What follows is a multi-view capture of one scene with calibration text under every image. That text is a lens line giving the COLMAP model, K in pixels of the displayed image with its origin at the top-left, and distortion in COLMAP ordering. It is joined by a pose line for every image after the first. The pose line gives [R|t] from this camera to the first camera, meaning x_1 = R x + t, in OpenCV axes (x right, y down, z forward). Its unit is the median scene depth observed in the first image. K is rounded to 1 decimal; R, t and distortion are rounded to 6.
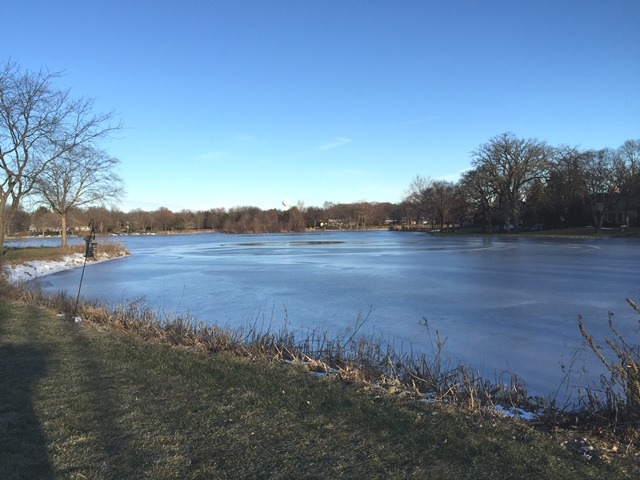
lens RADIAL K [[501.7, 0, 320.0], [0, 501.7, 240.0], [0, 0, 1]] dist [-0.005006, -0.005884]
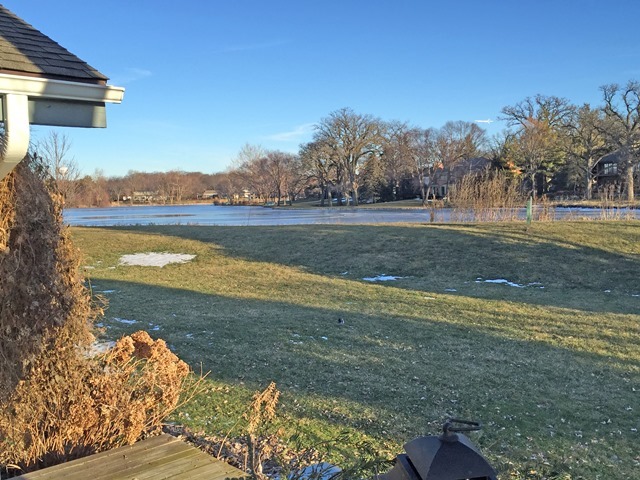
lens RADIAL K [[654.1, 0, 320.0], [0, 654.1, 240.0], [0, 0, 1]] dist [-0.000323, 0.001330]
pose [[0.939909, -0.021872, 0.340723, -0.116291], [0.011315, 0.999393, 0.032940, 0.010175], [-0.341237, -0.027105, 0.939586, -0.208425]]
